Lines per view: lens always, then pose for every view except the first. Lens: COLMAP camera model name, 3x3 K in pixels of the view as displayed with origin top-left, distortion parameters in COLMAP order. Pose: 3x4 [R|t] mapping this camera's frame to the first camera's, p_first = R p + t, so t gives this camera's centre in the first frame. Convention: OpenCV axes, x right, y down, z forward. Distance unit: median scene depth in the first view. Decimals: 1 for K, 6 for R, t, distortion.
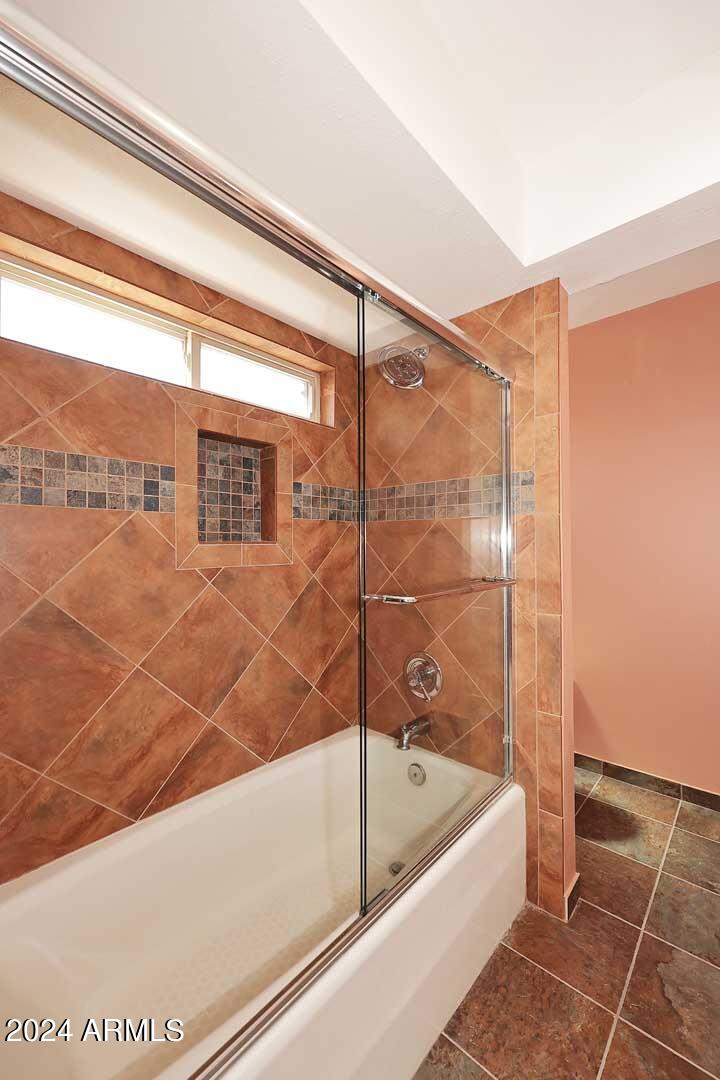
lens RADIAL K [[435.4, 0, 356.0], [0, 435.4, 543.3], [0, 0, 1]] dist [-0.000163, 0.000041]
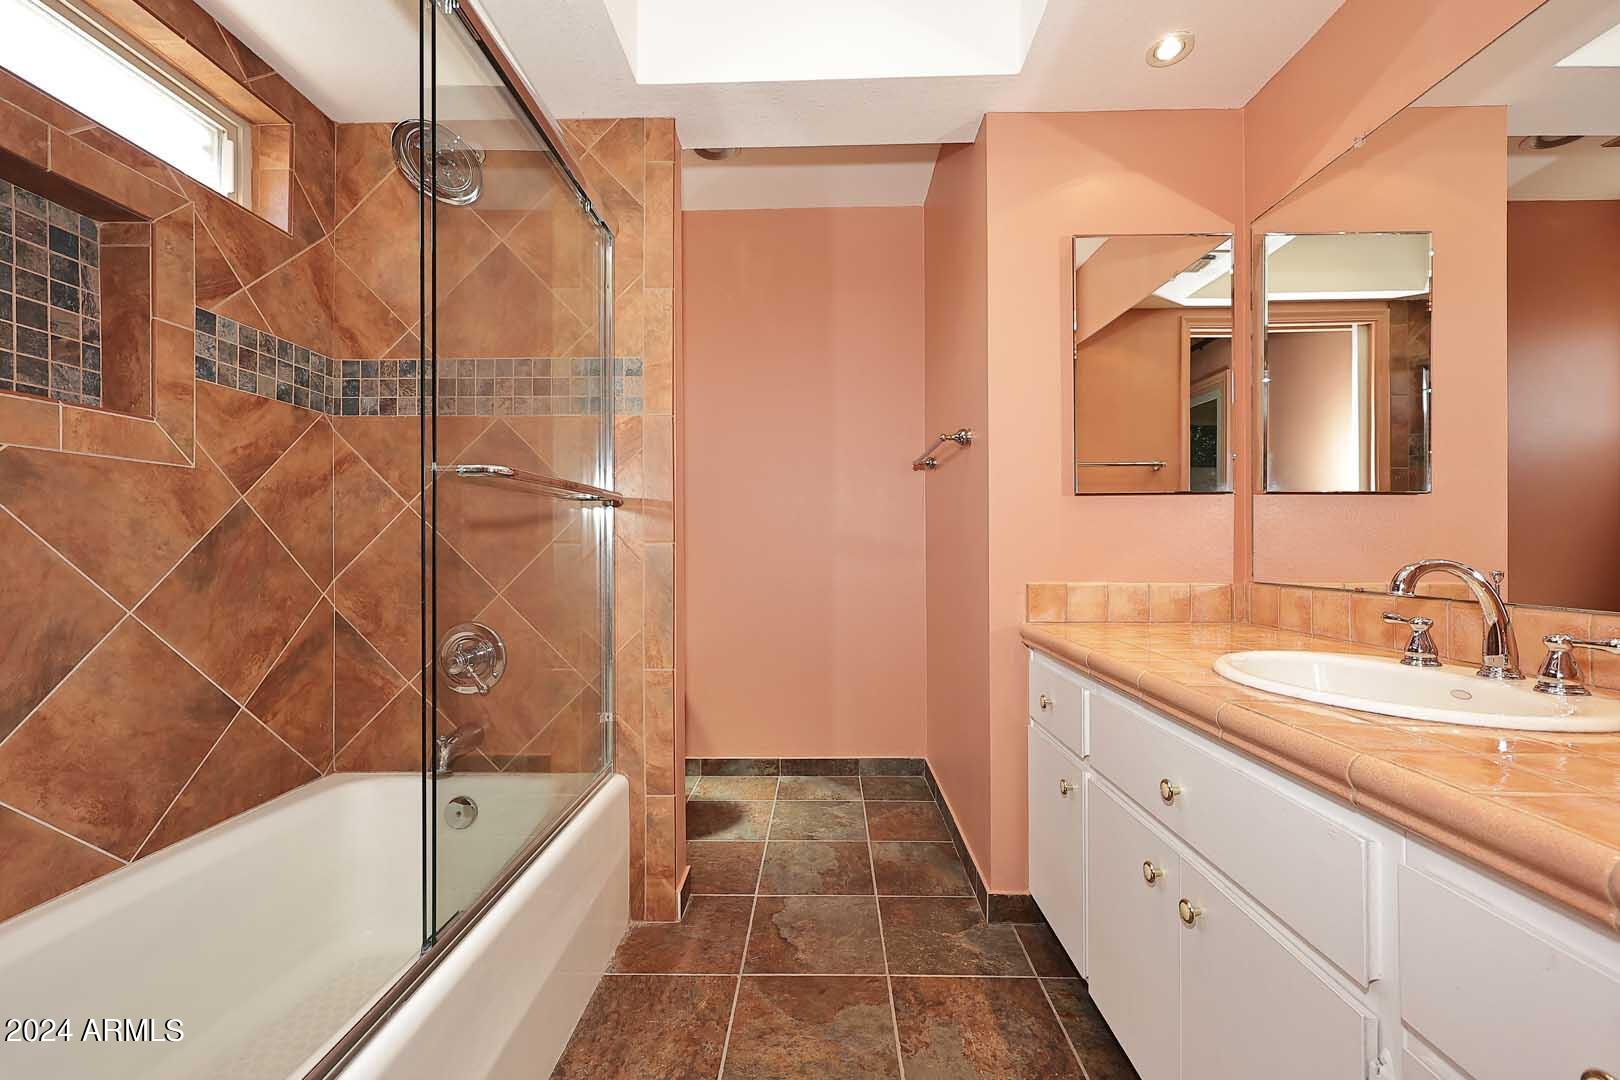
lens RADIAL K [[653.1, 0, 810.0], [0, 653.1, 544.6], [0, 0, 1]] dist [-0.000163, 0.000041]
pose [[0.751211, 0.002682, 0.660057, -0.112661], [-0.004721, 0.999988, 0.001310, 0.139135], [-0.660045, -0.004101, 0.751215, -0.056036]]
